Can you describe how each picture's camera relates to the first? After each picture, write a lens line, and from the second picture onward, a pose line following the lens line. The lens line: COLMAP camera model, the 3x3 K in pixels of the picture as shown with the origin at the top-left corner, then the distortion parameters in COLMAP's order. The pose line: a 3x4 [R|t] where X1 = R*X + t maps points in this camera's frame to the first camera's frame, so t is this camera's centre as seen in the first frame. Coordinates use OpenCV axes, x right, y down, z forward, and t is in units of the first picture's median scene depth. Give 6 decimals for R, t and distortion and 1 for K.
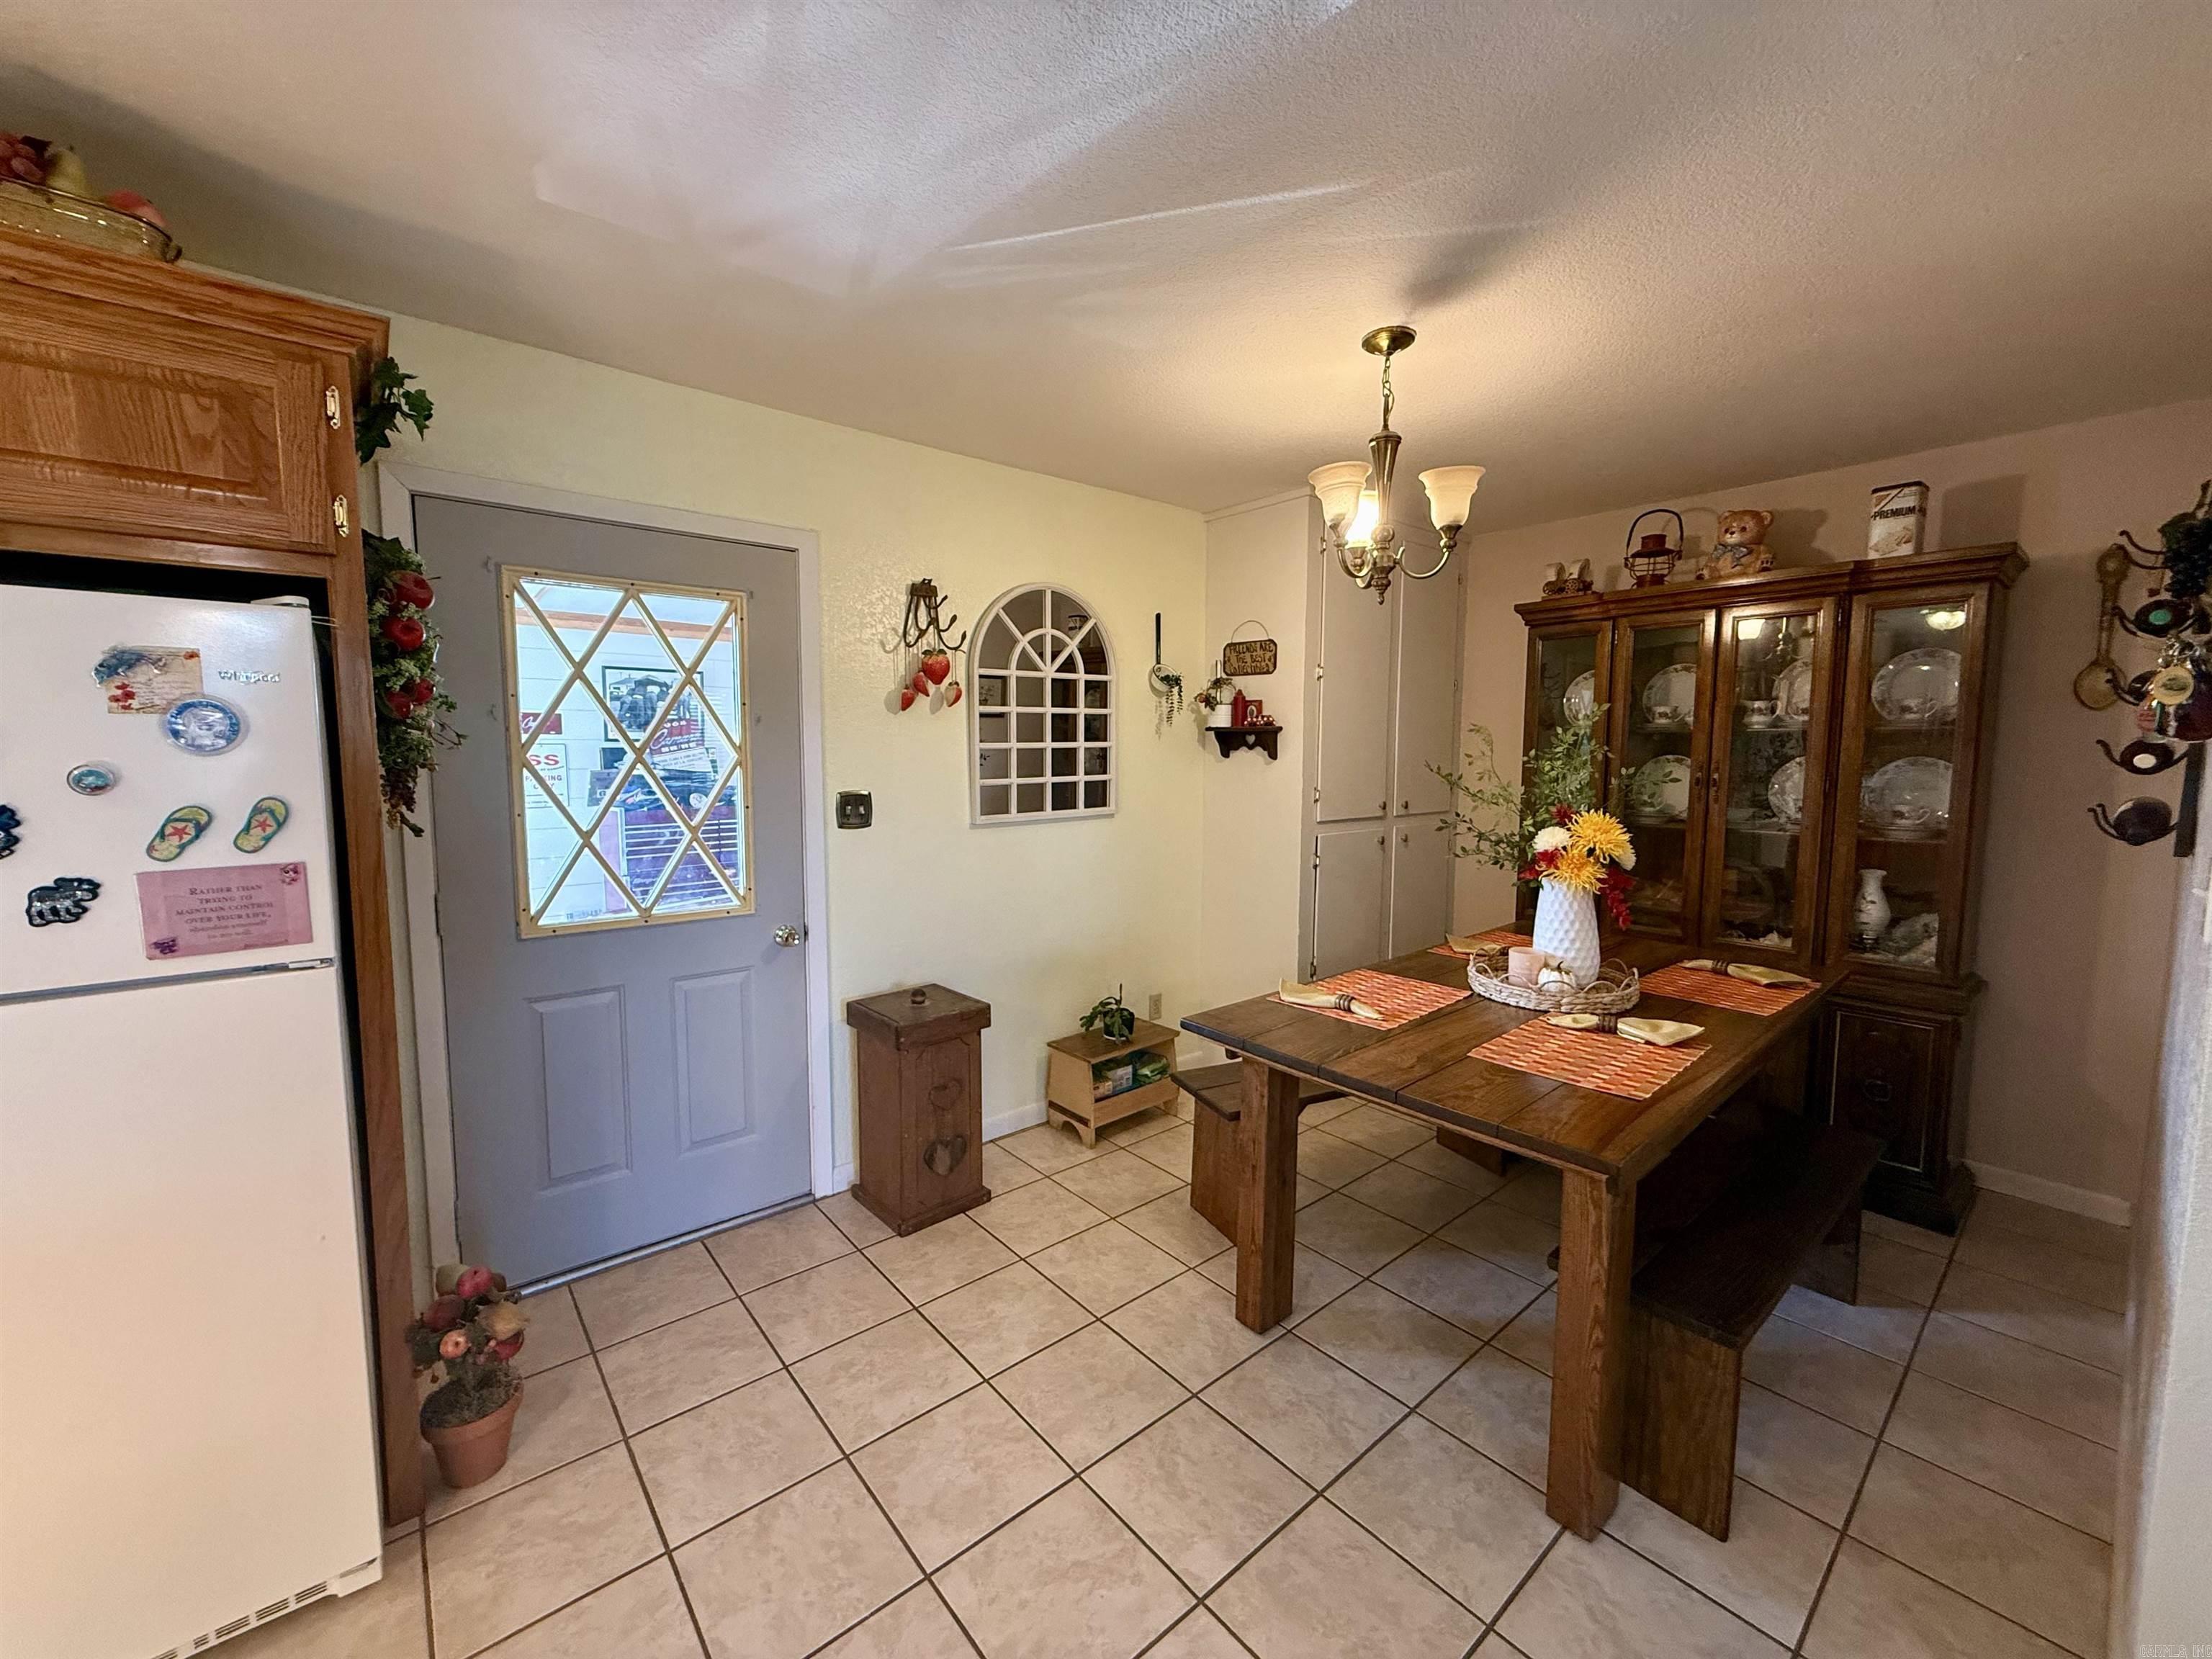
lens RADIAL K [[880.9, 0, 1102.2], [0, 880.9, 828.4], [0, 0, 1]] dist [0.001656, -0.000334]
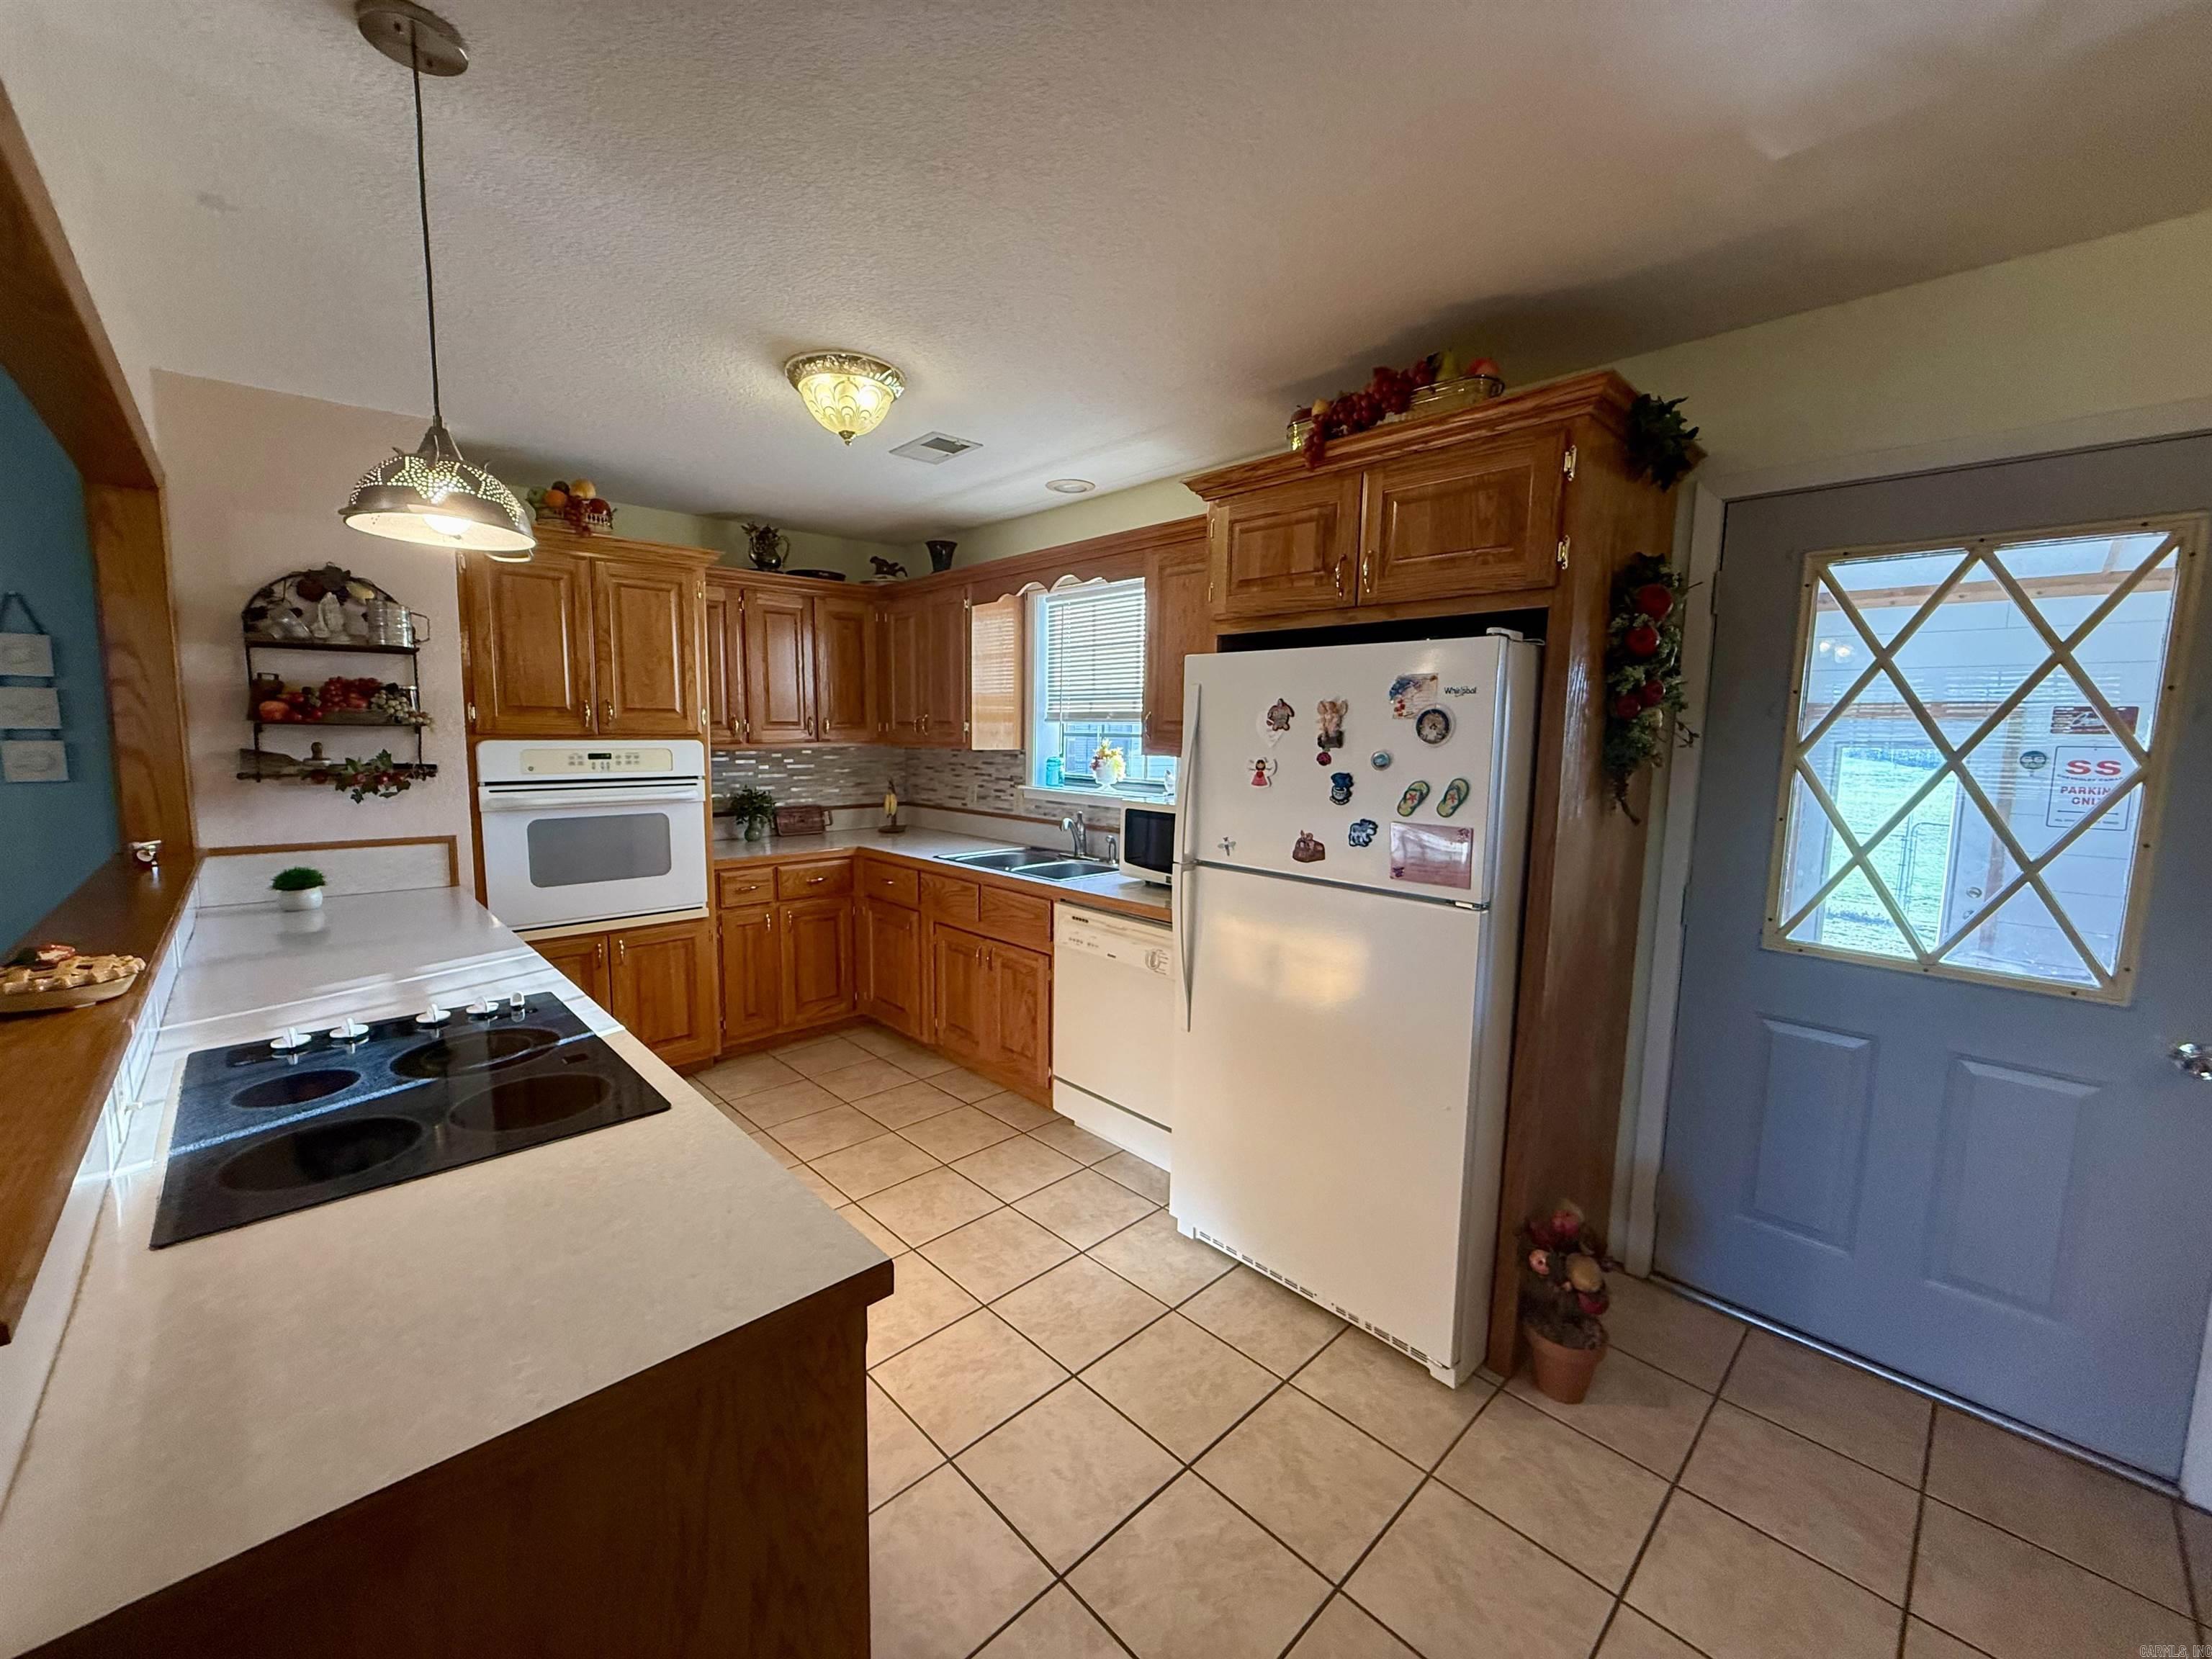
lens RADIAL K [[880.9, 0, 1100.6], [0, 880.9, 826.9], [0, 0, 1]] dist [0.001656, -0.000334]
pose [[0.064637, 0.107514, -0.992100, 0.285714], [-0.108411, 0.989052, 0.100121, -0.027937], [0.992003, 0.101083, 0.075585, 0.261777]]
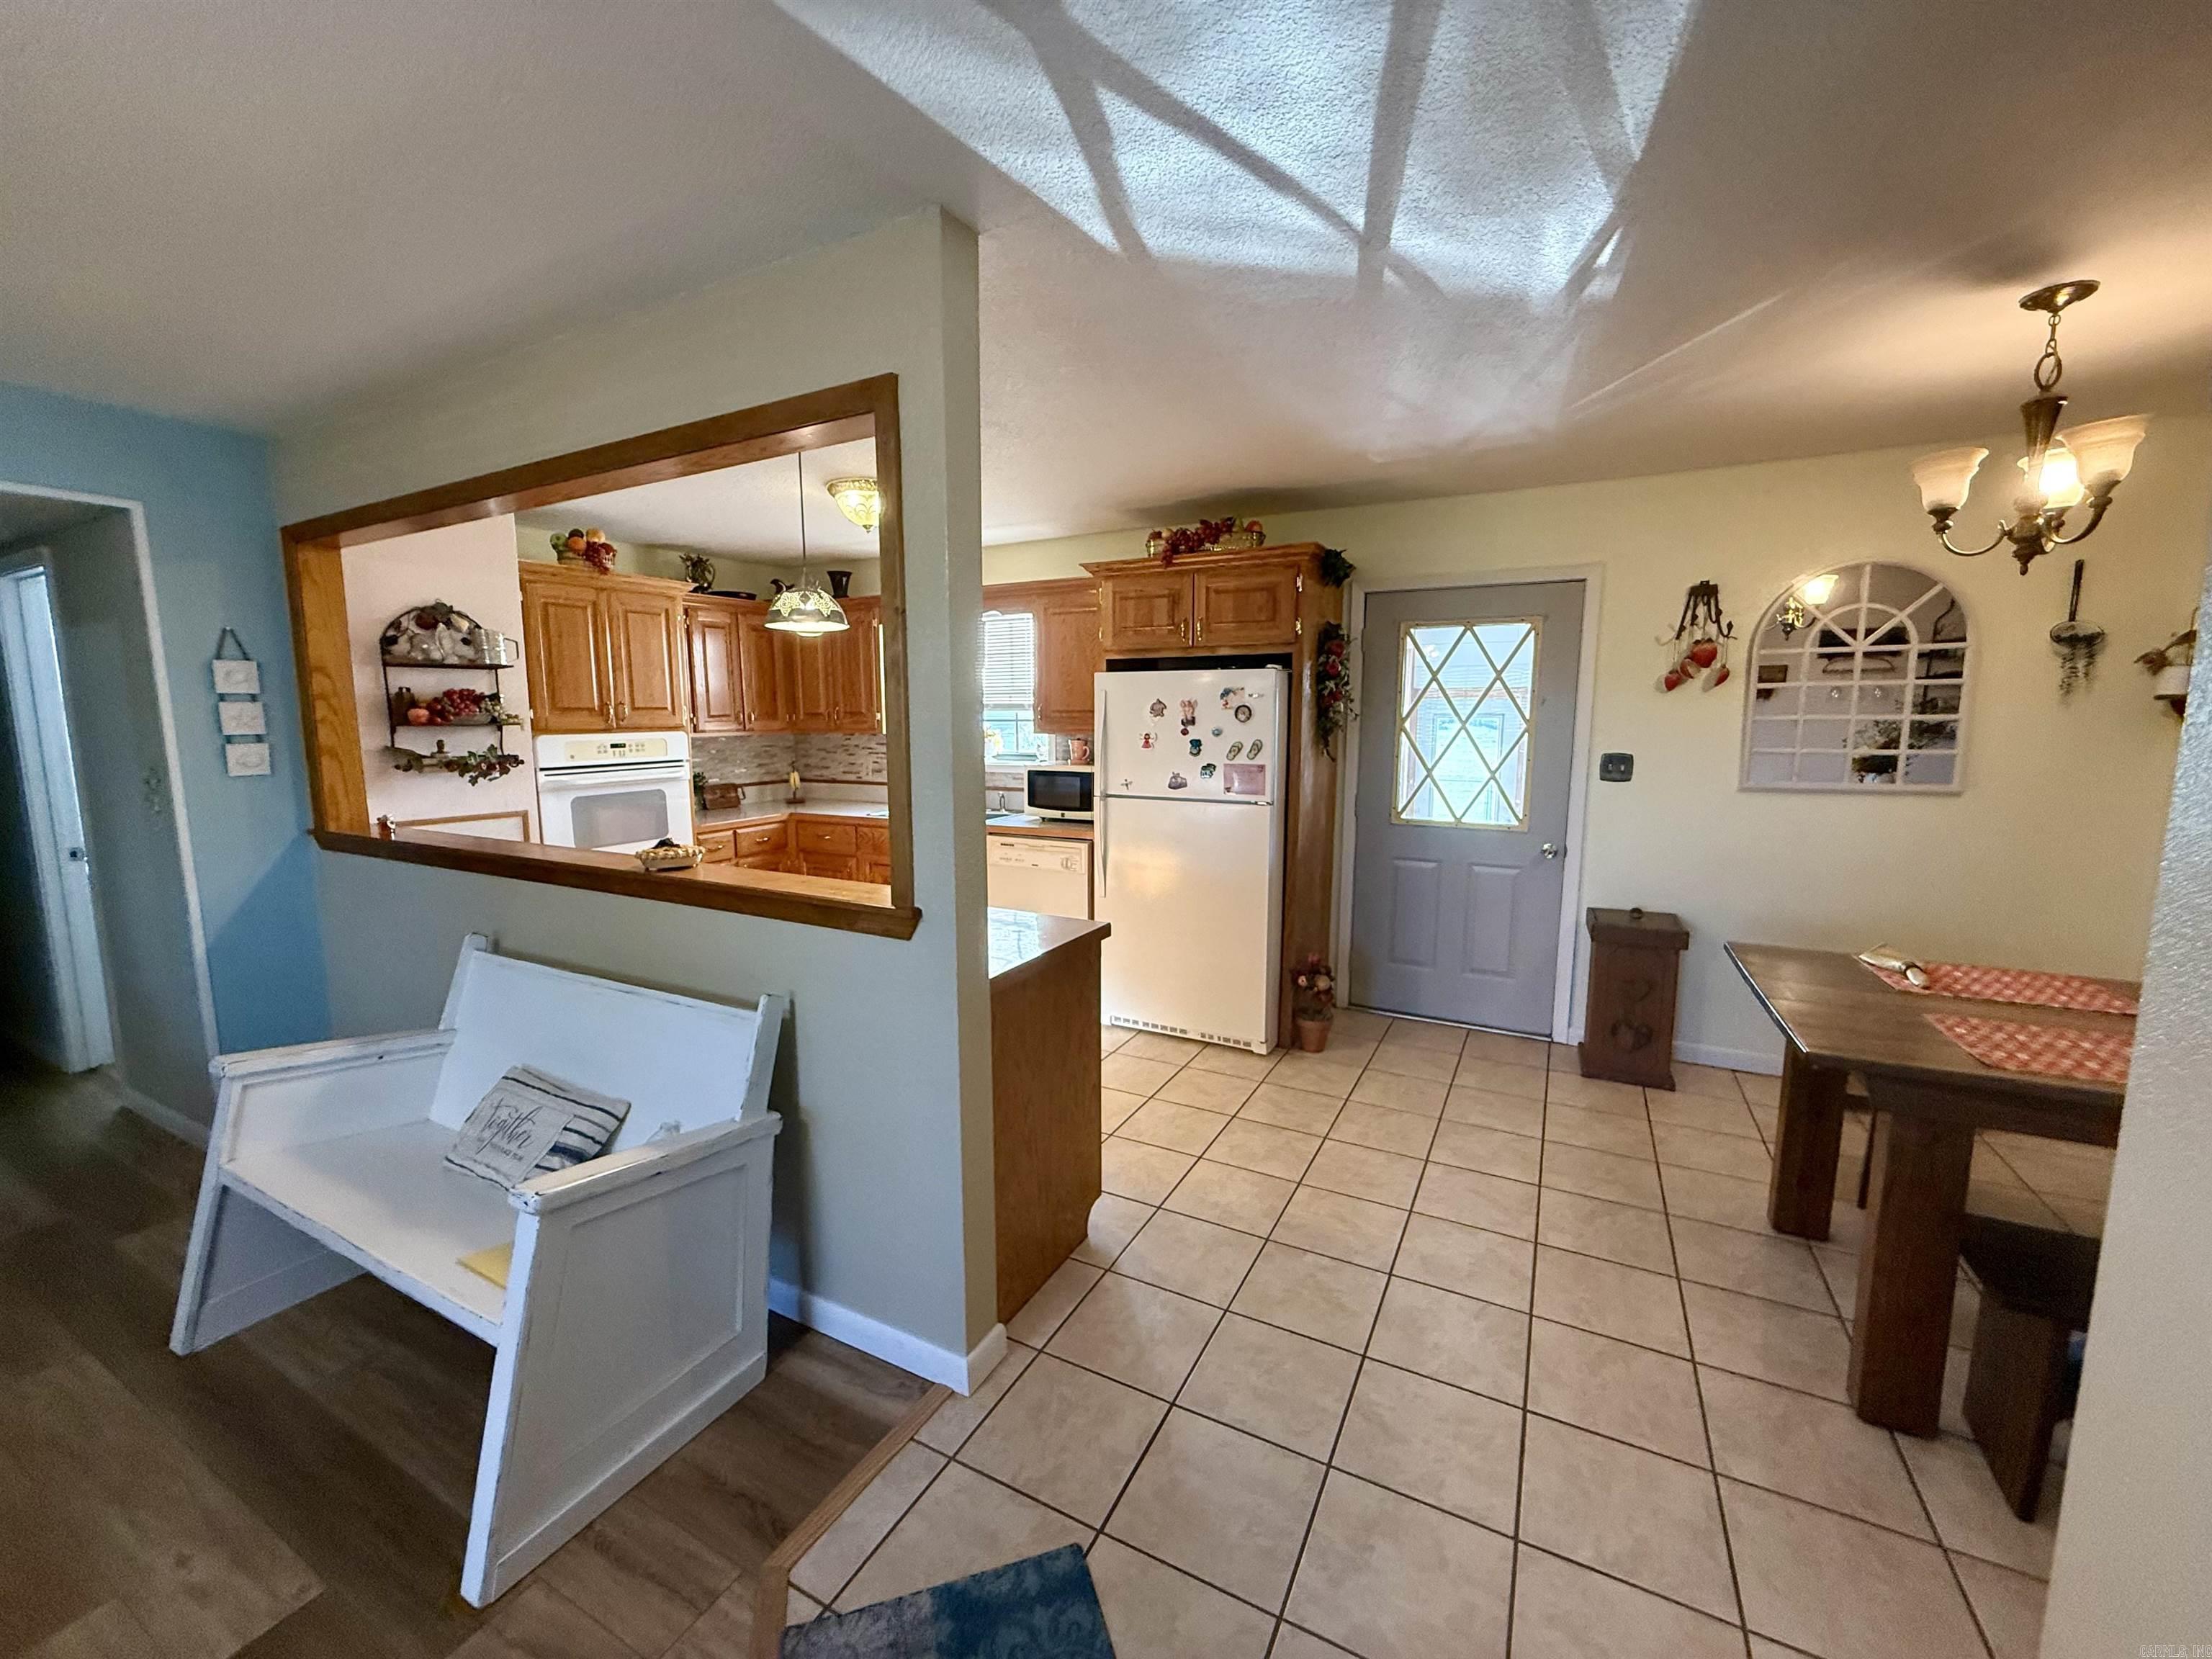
lens RADIAL K [[880.9, 0, 1103.9], [0, 880.9, 823.3], [0, 0, 1]] dist [0.001656, -0.000334]
pose [[0.376252, 0.112114, -0.919709, 1.047049], [-0.082749, 0.992751, 0.087165, 0.017336], [0.922815, 0.043309, 0.382802, -0.347293]]
